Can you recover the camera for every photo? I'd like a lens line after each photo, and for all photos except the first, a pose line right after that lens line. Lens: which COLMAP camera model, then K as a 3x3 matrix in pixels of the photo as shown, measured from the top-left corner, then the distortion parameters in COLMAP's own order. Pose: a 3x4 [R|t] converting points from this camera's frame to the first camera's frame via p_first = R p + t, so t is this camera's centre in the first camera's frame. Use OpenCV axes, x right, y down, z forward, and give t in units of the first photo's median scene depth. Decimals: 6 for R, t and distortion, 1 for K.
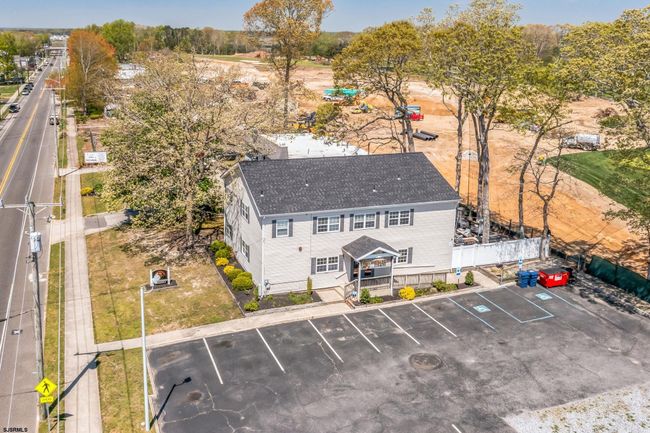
lens RADIAL K [[689.1, 0, 304.5], [0, 689.1, 215.2], [0, 0, 1]] dist [-0.020250, -0.010417]
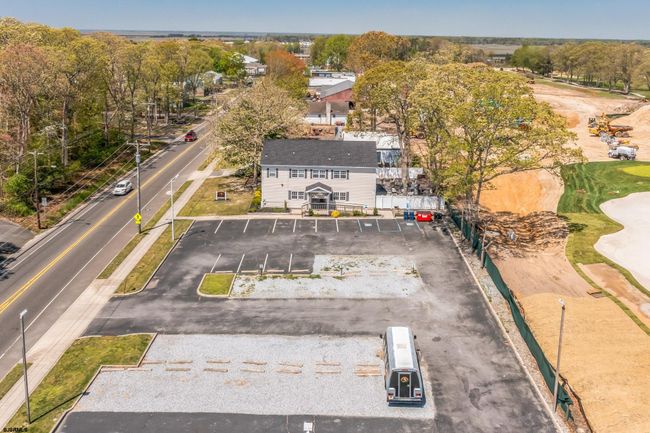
lens RADIAL K [[689.1, 0, 304.5], [0, 689.1, 215.2], [0, 0, 1]] dist [-0.020250, -0.010417]
pose [[0.931627, 0.096418, -0.350392, 0.723407], [-0.099659, 0.994983, 0.008818, 0.107910], [0.349484, 0.026704, 0.936562, -0.769808]]
